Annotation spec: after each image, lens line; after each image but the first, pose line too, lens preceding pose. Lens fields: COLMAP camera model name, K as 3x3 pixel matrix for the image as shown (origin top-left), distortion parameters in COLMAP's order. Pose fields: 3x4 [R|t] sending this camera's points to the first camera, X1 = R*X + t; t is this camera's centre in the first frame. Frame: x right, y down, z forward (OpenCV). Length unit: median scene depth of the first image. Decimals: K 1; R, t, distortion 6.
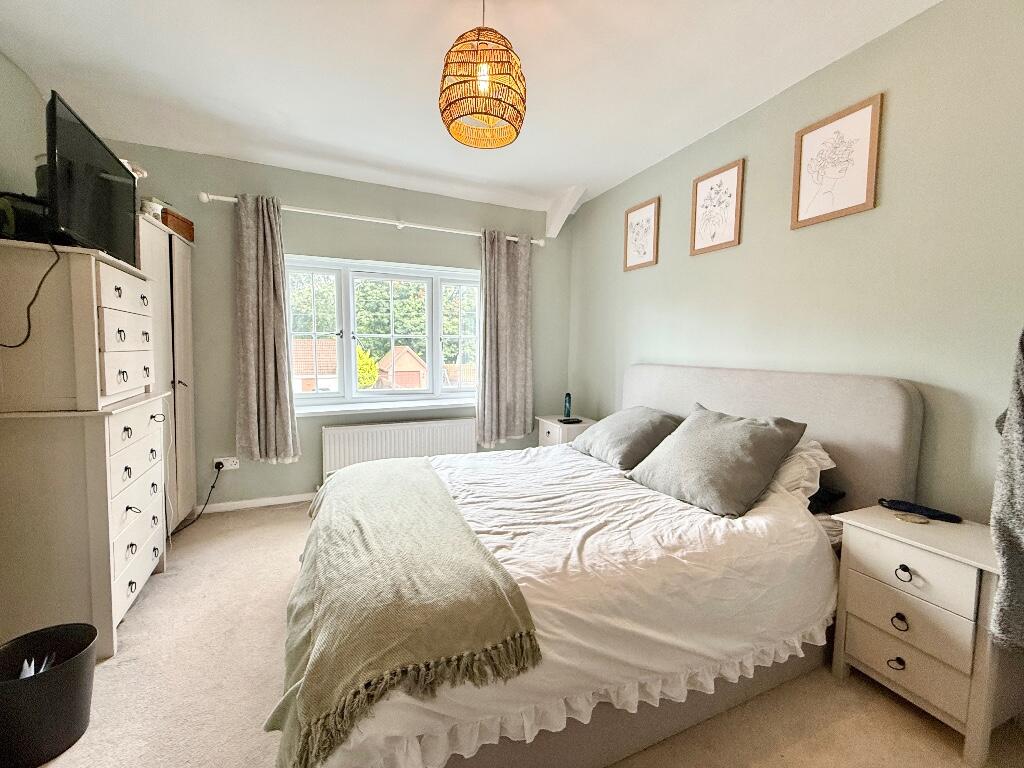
lens RADIAL K [[412.0, 0, 515.1], [0, 412.0, 377.5], [0, 0, 1]] dist [0.008981, -0.000004]
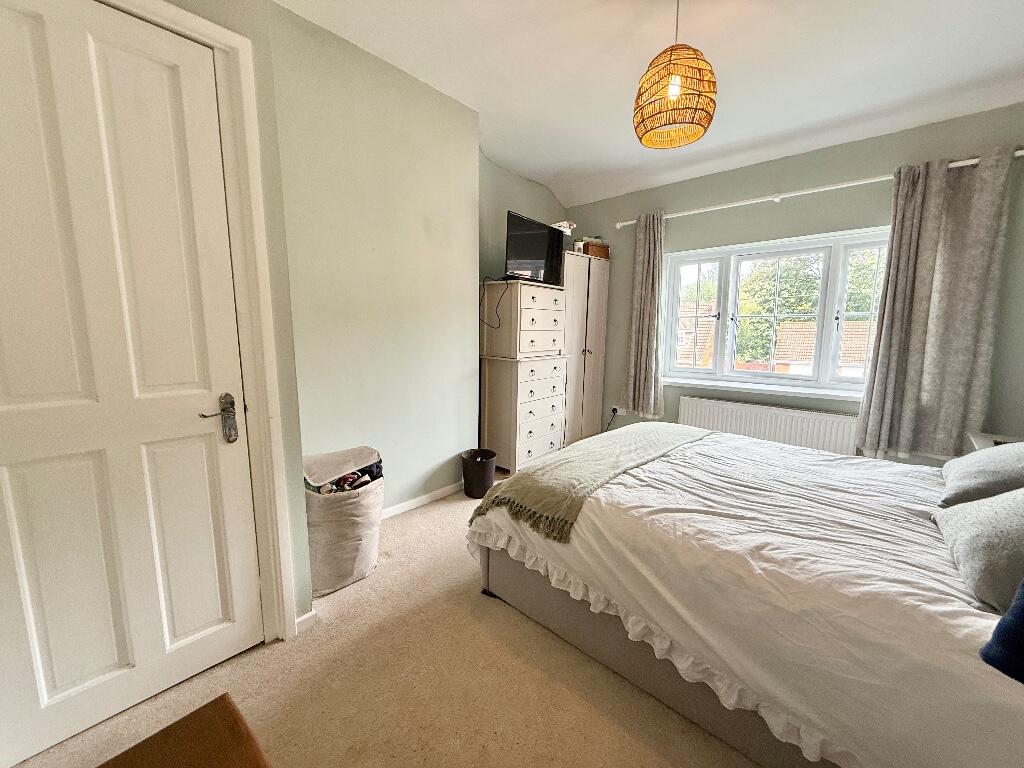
lens RADIAL K [[412.0, 0, 515.1], [0, 412.0, 377.5], [0, 0, 1]] dist [0.008981, -0.000004]
pose [[0.404103, 0.098293, -0.909417, 0.682211], [-0.064743, 0.994790, 0.078751, 0.007363], [0.912420, 0.027054, 0.408361, 0.128092]]
